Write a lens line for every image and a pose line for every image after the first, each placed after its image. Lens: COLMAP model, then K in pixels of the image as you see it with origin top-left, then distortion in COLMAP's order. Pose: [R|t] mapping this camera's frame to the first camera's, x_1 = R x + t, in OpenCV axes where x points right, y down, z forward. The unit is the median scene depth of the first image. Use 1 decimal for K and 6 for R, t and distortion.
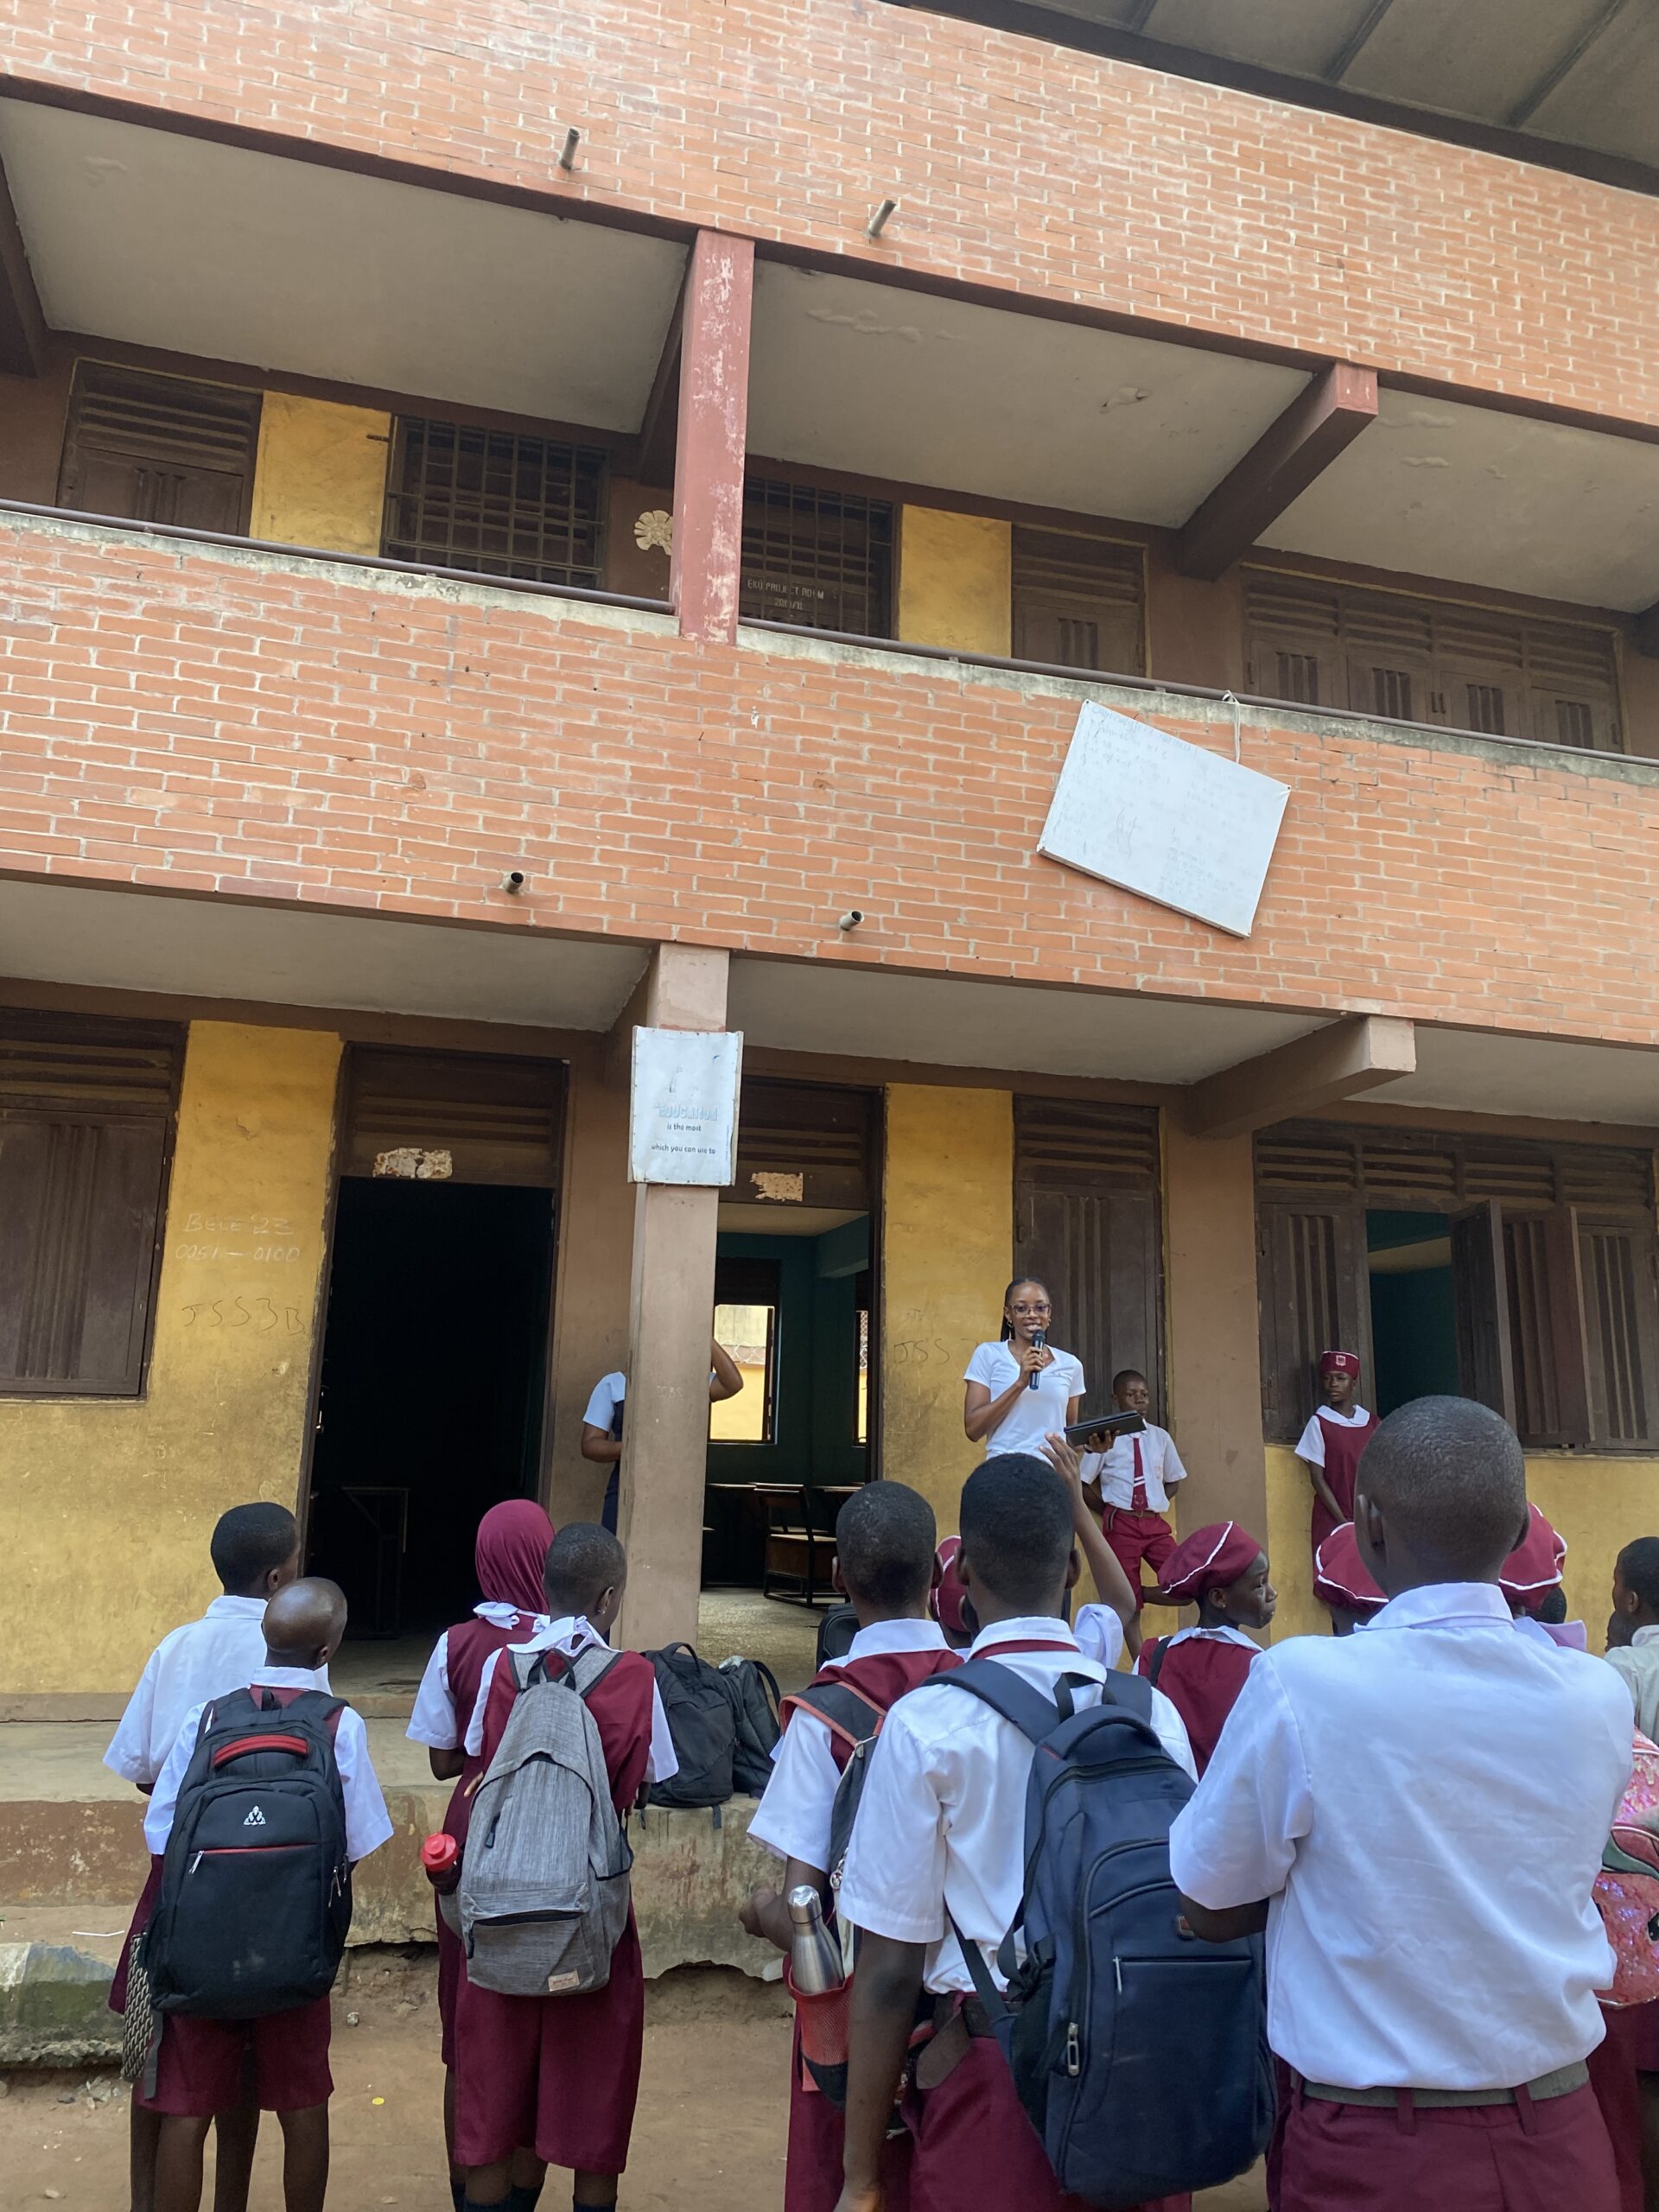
lens RADIAL K [[1686.2, 0, 823.8], [0, 1686.2, 1085.7], [0, 0, 1]] dist [0.043094, -0.084638]
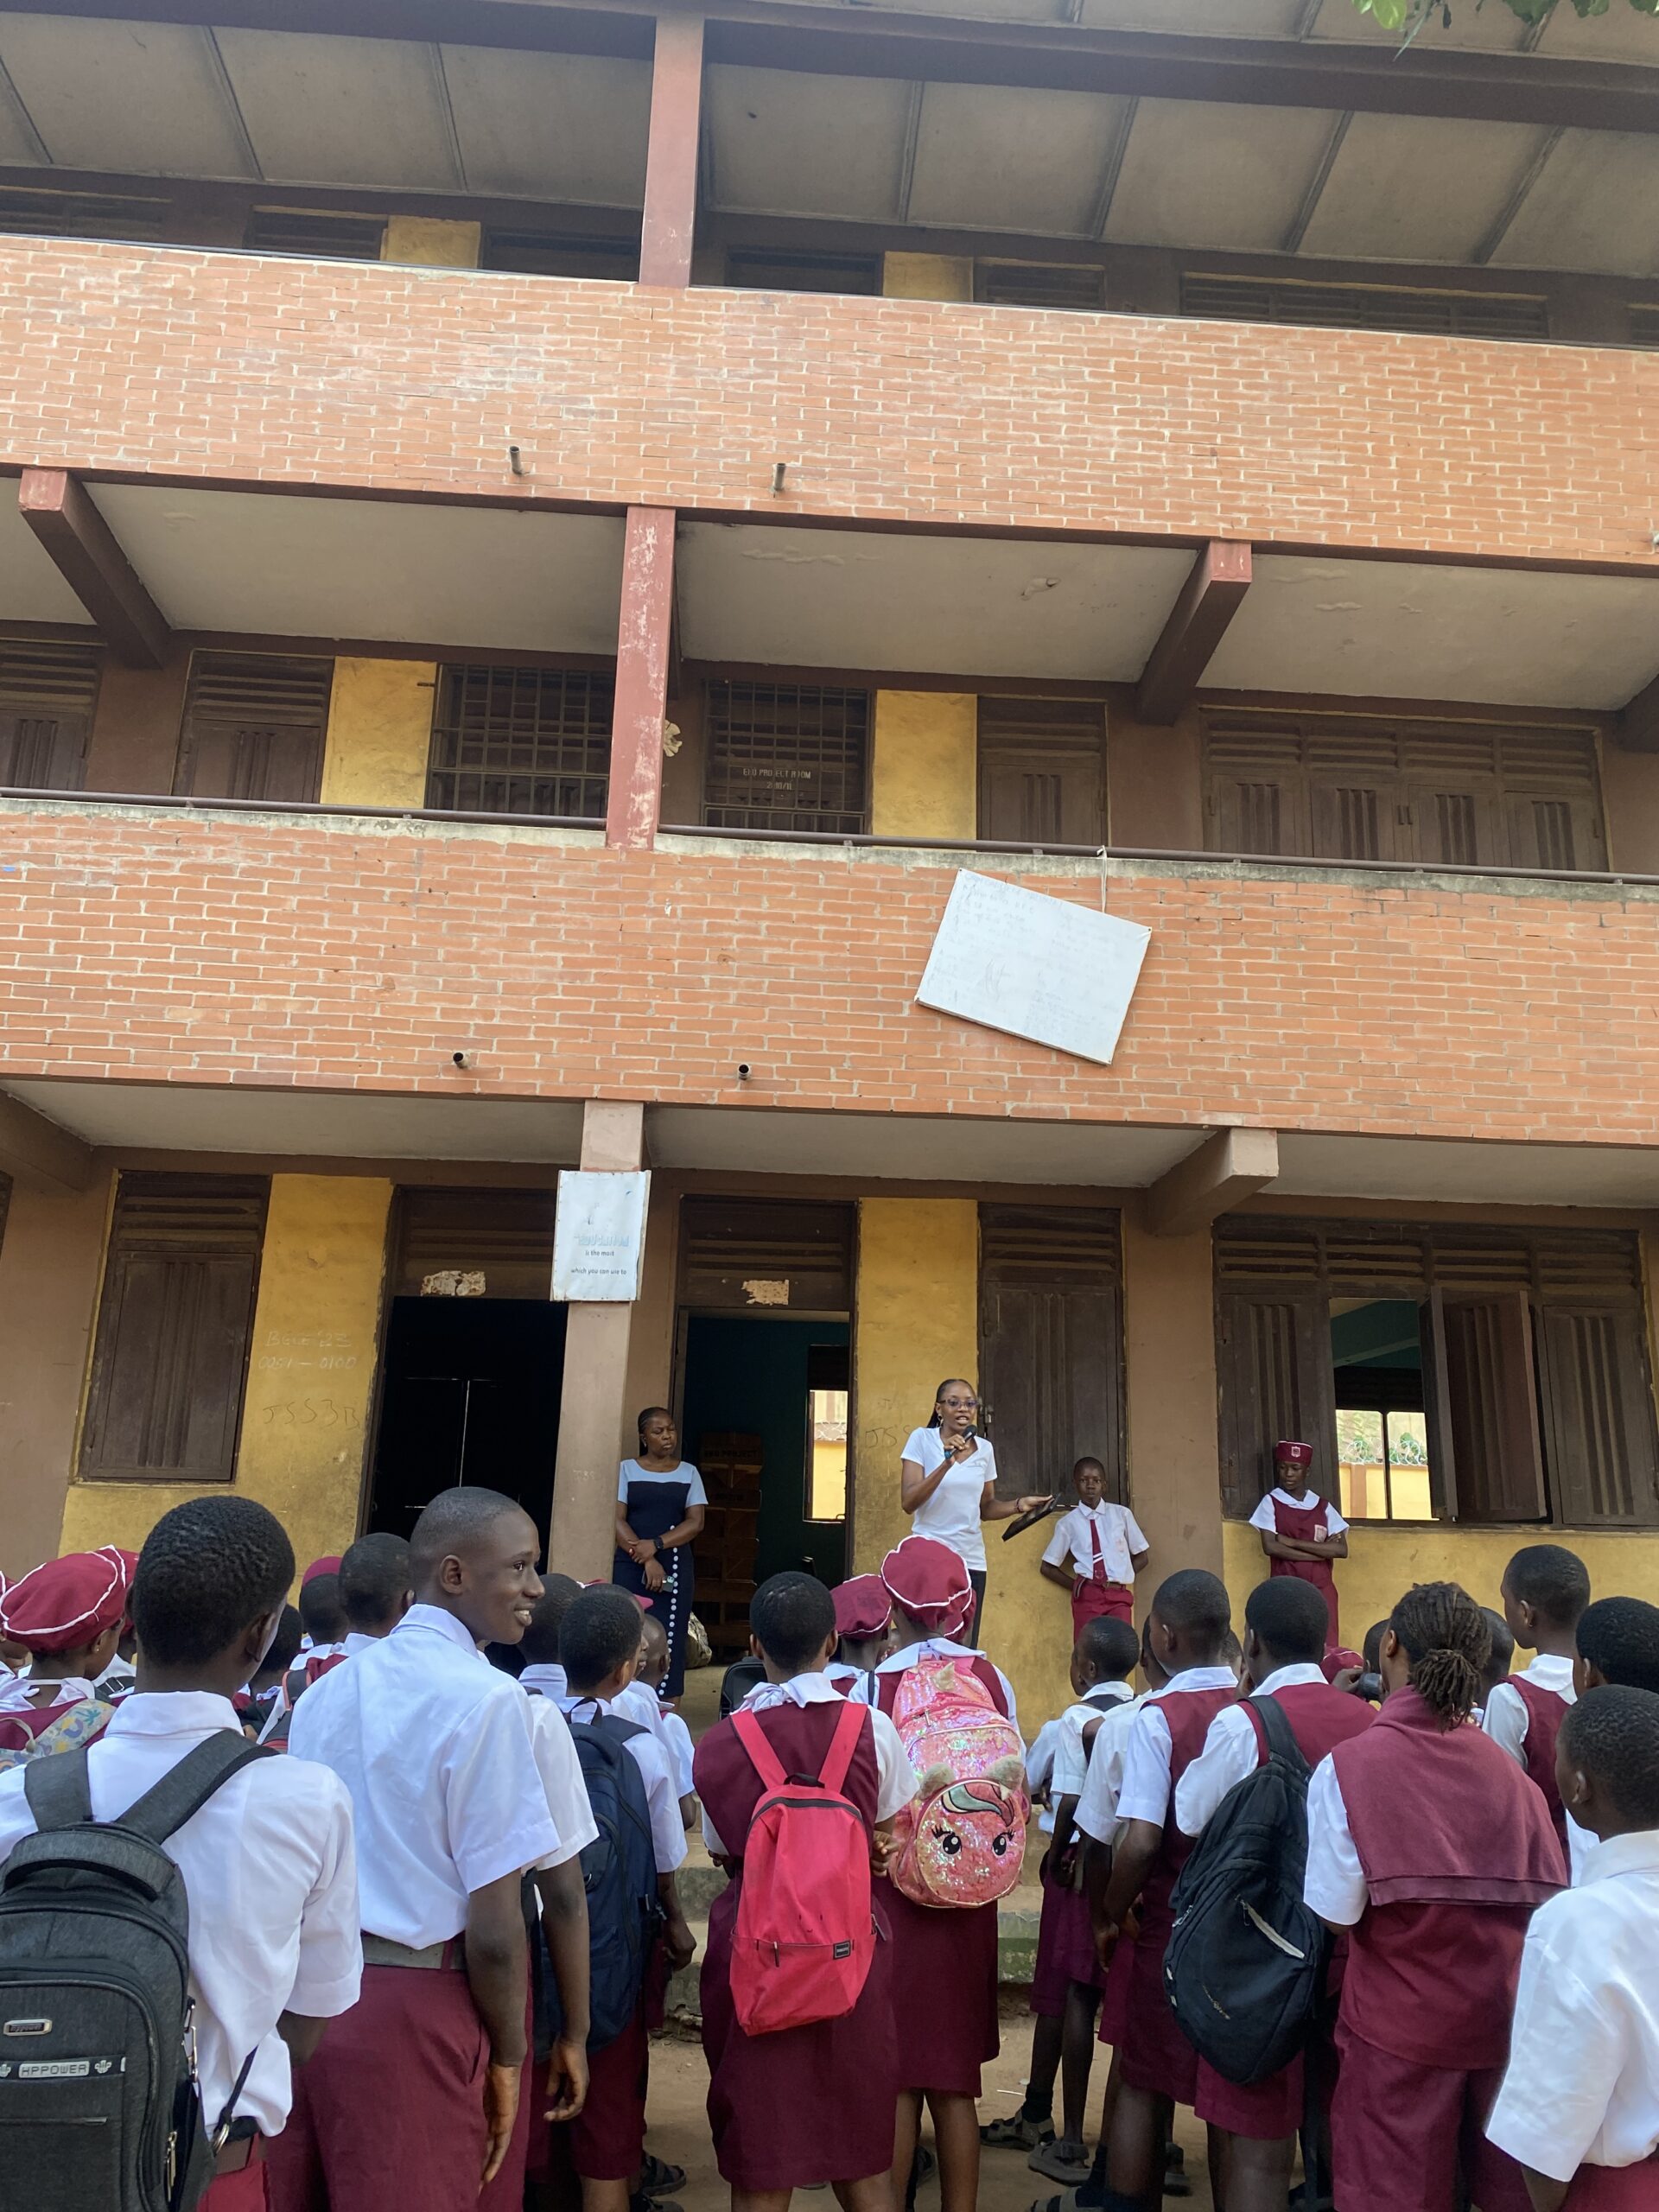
lens RADIAL K [[1686.2, 0, 842.8], [0, 1686.2, 1080.7], [0, 0, 1]] dist [0.043094, -0.084638]
pose [[0.980248, -0.051713, -0.190892, 0.295599], [0.042105, 0.997650, -0.054050, -0.023767], [0.193238, 0.044944, 0.980122, -0.145617]]
